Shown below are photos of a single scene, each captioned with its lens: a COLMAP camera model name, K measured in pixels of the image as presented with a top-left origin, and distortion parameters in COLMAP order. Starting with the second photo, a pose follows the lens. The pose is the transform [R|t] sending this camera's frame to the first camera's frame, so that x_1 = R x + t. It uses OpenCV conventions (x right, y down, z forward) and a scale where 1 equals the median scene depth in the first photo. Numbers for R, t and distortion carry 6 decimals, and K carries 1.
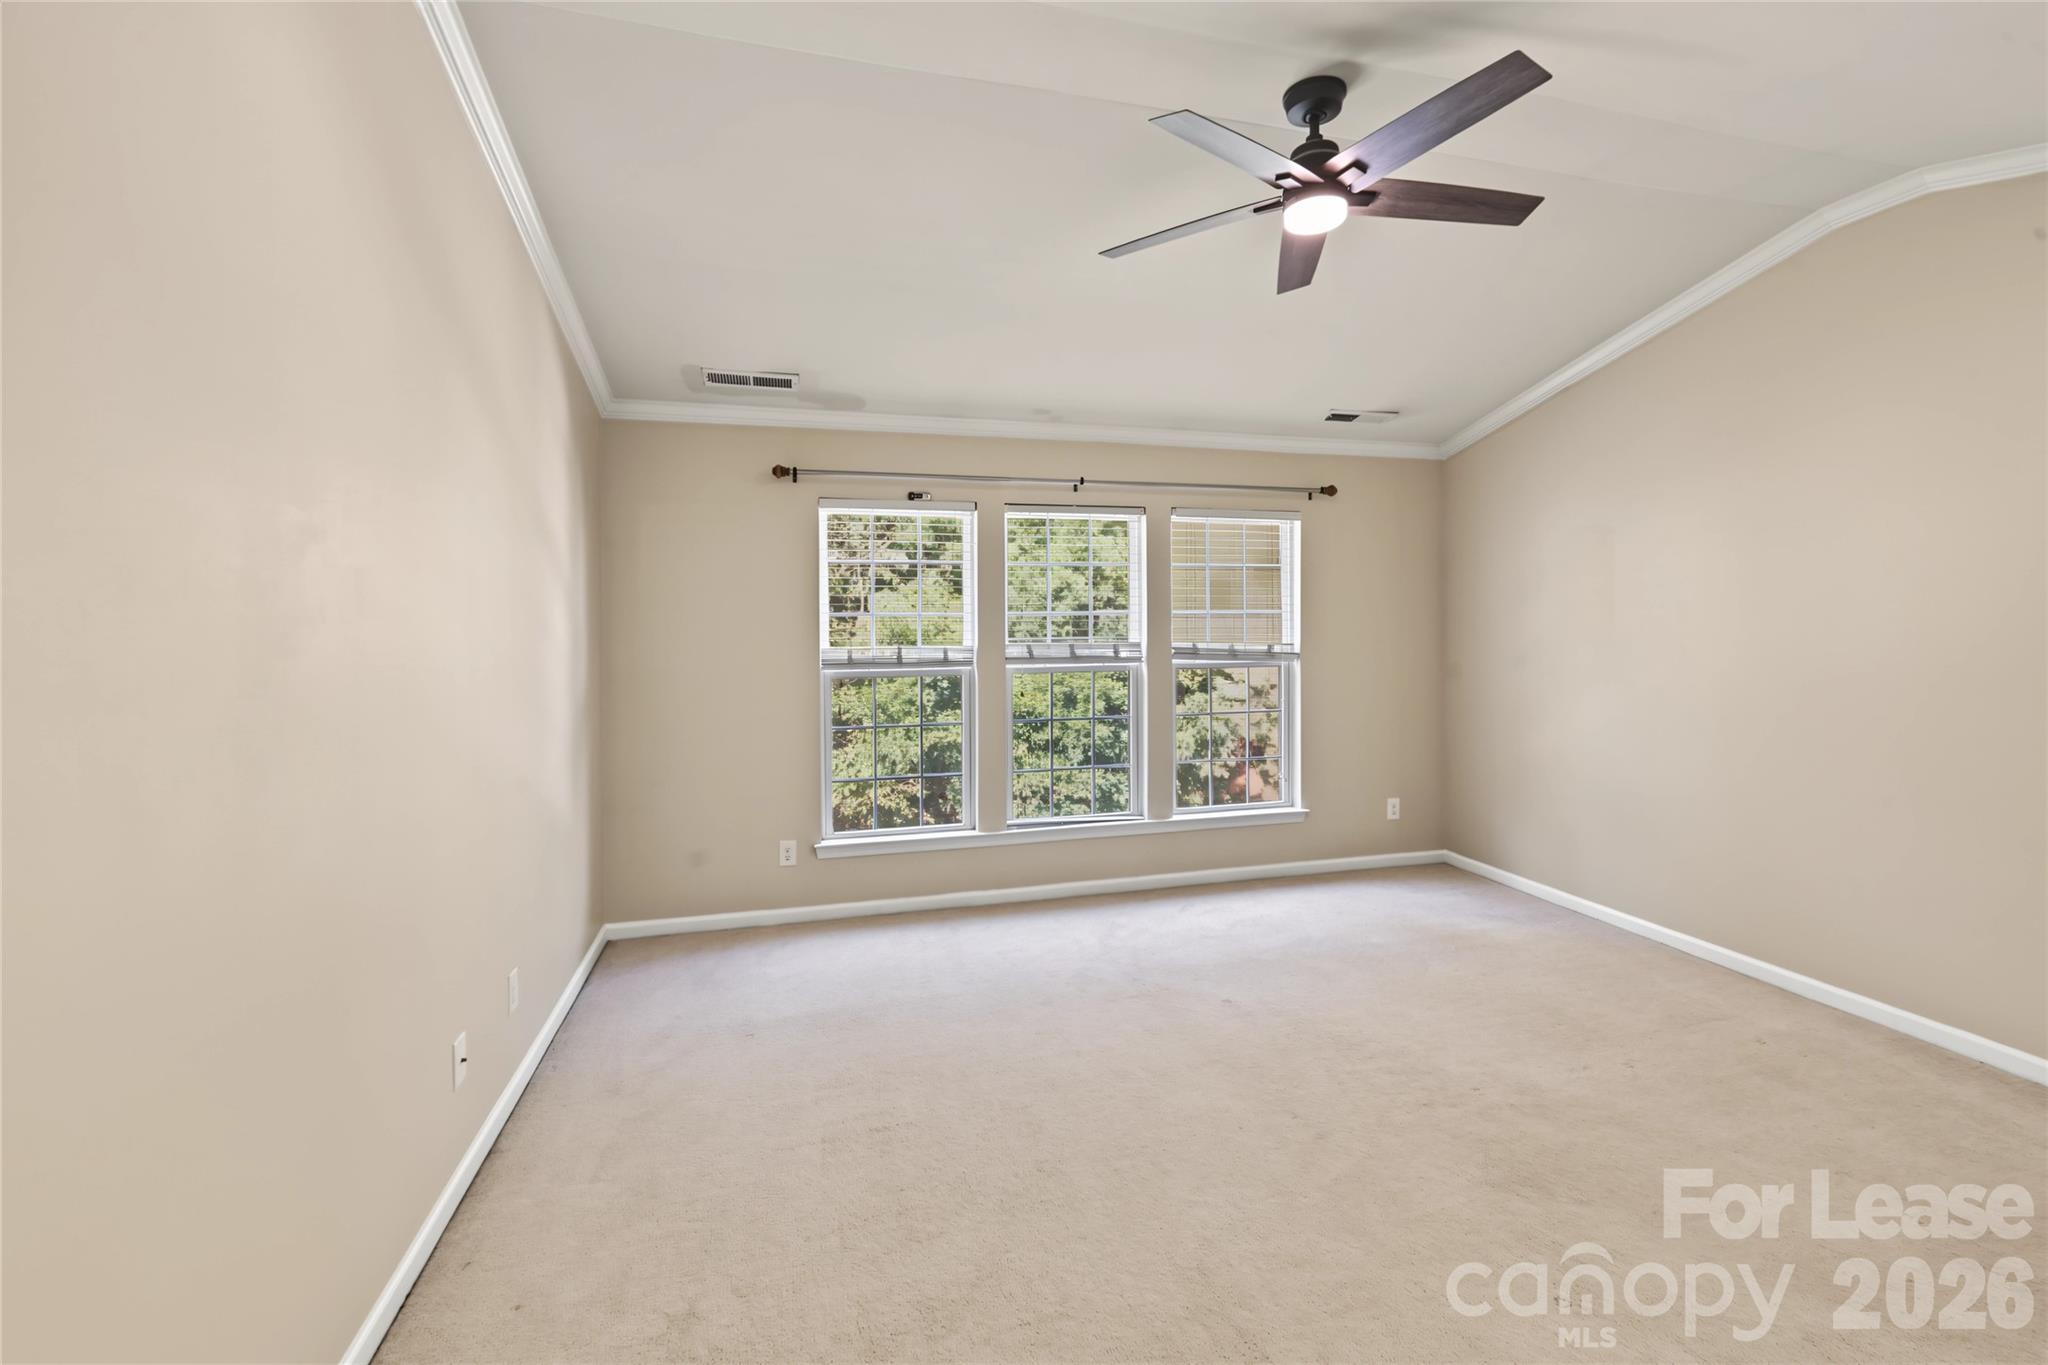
lens RADIAL K [[820.7, 0, 1076.9], [0, 820.7, 628.1], [0, 0, 1]] dist [0.004207, -0.000334]
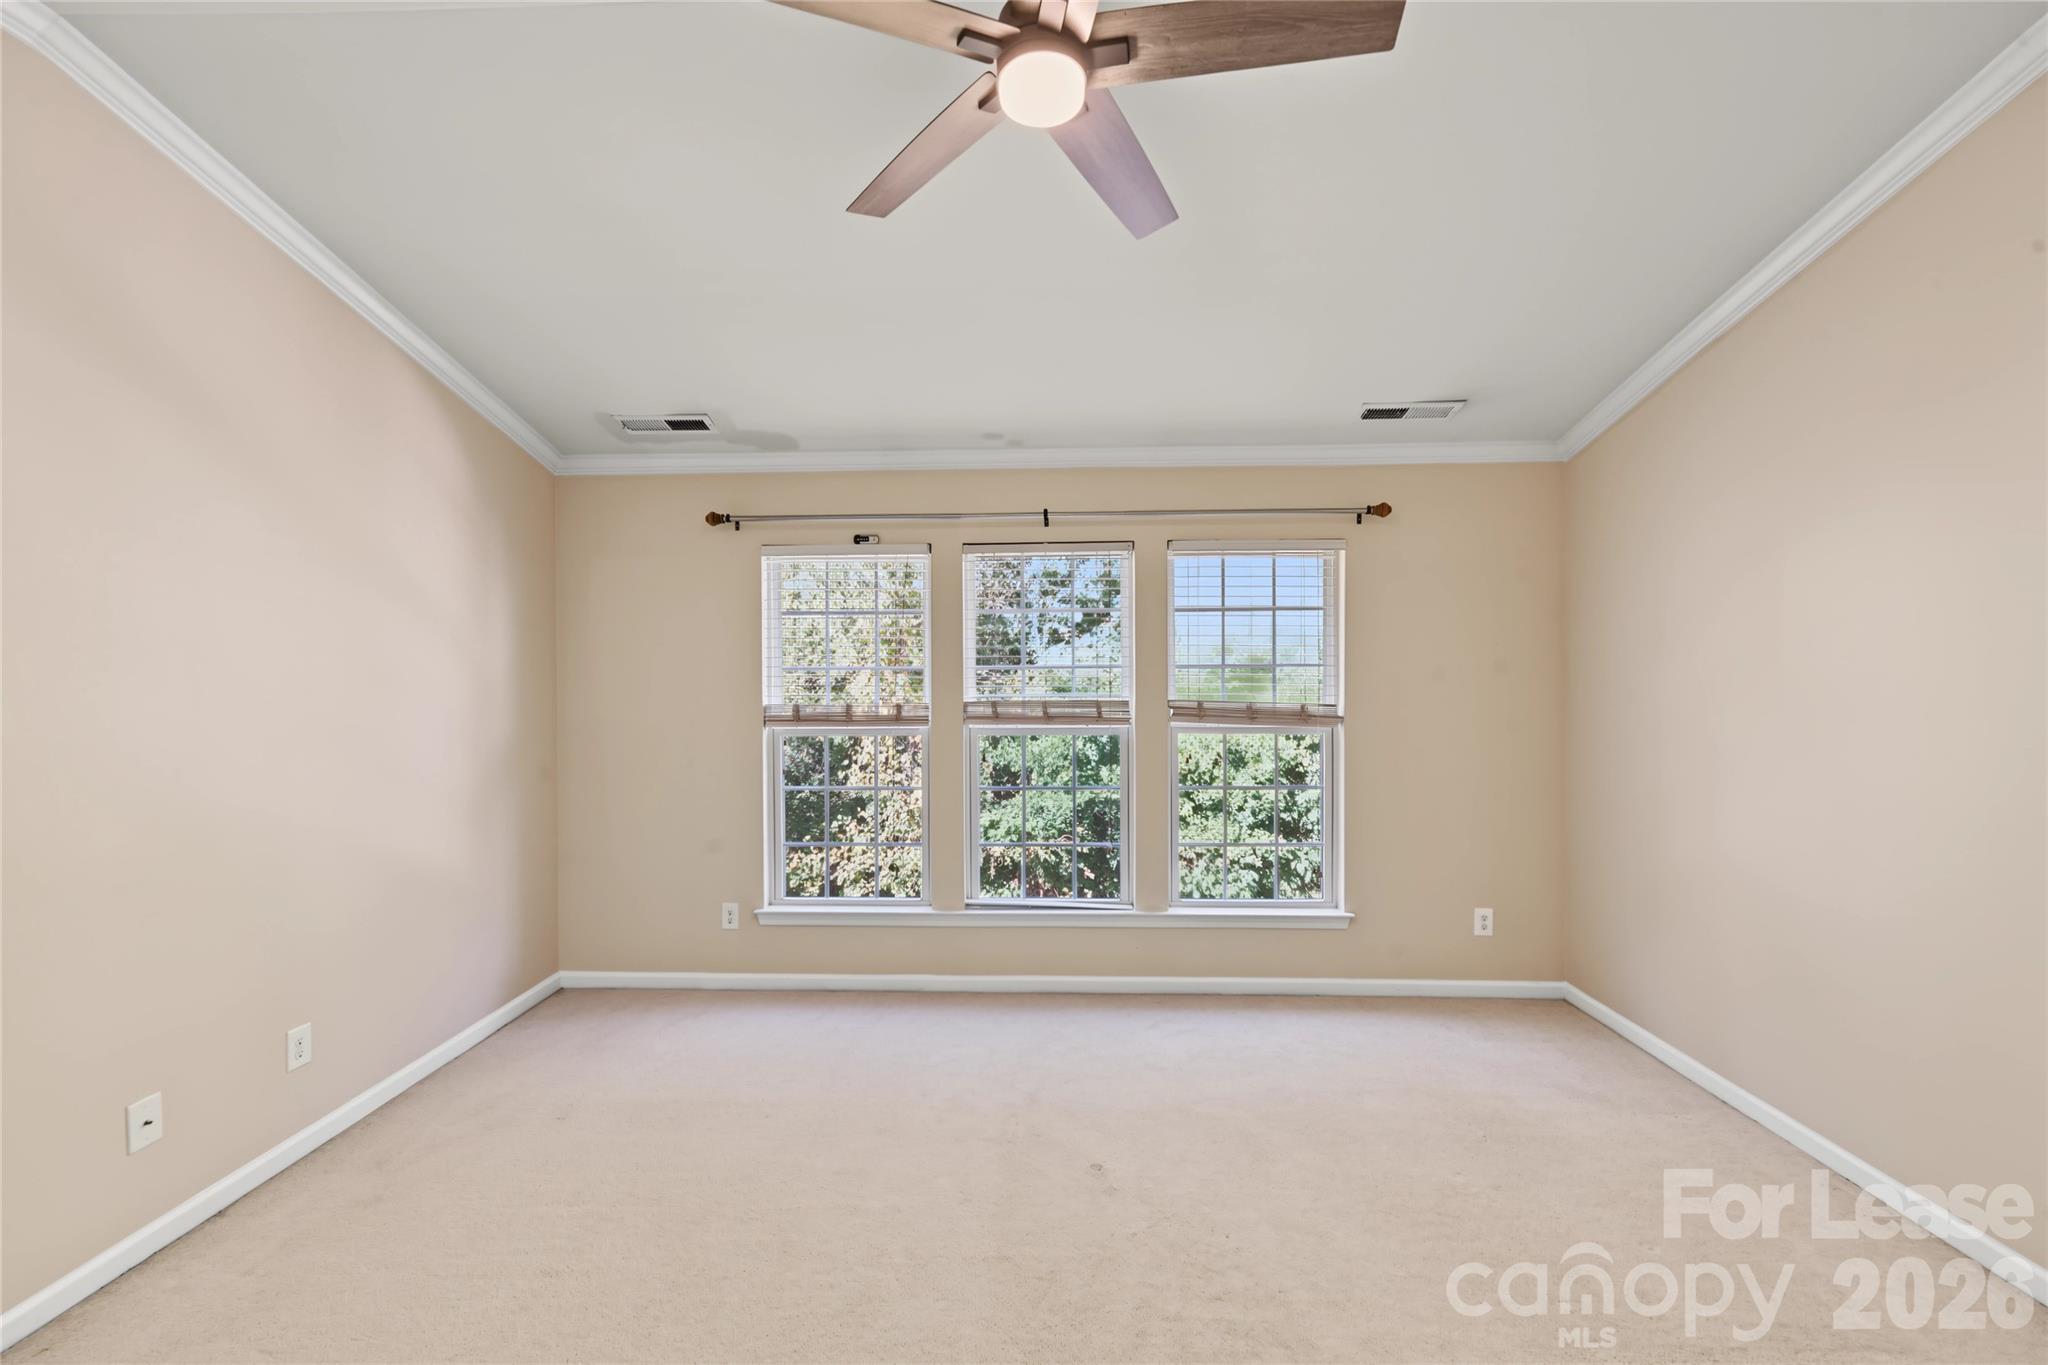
lens RADIAL K [[820.7, 0, 1033.9], [0, 820.7, 682.8], [0, 0, 1]] dist [0.004207, -0.000334]
pose [[0.955431, 0.005337, -0.295167, 0.220907], [-0.004985, 0.999986, 0.001944, -0.002327], [0.295173, -0.000386, 0.955444, 0.151729]]
